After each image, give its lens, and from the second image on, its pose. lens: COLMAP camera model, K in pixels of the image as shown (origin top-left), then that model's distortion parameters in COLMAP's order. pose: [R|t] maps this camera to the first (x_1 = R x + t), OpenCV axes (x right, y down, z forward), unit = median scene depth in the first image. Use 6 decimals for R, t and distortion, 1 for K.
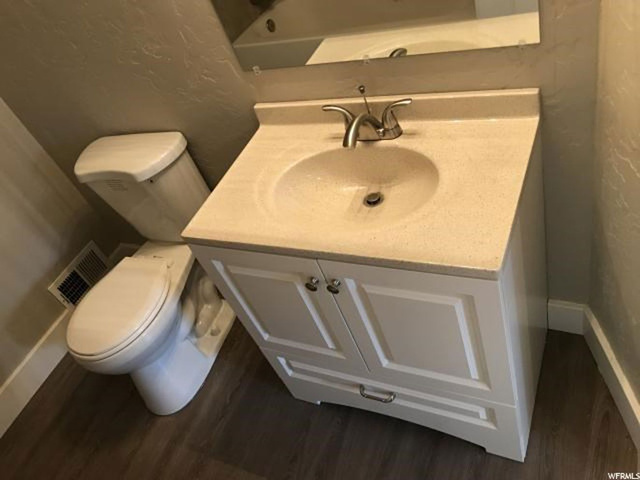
lens RADIAL K [[515.4, 0, 322.1], [0, 515.4, 234.6], [0, 0, 1]] dist [0.007580, -0.004852]
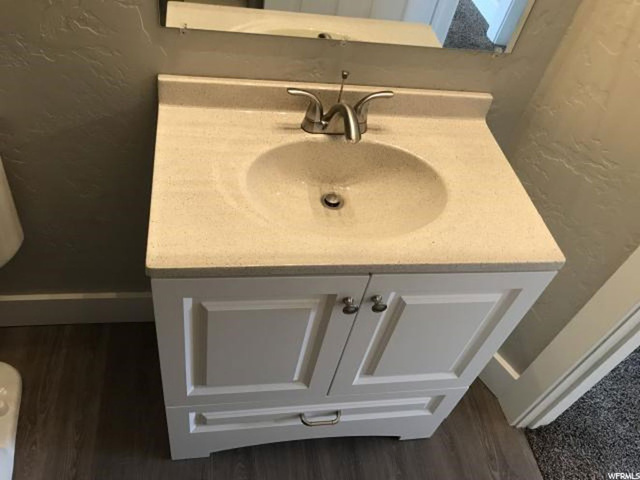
lens RADIAL K [[543.9, 0, 320.0], [0, 543.9, 240.0], [0, 0, 1]] dist [0.000828, -0.007569]
pose [[0.740710, -0.086695, 0.666208, -0.541802], [0.076069, 0.996085, 0.045047, -0.044615], [-0.667505, 0.017311, 0.744404, 0.319980]]
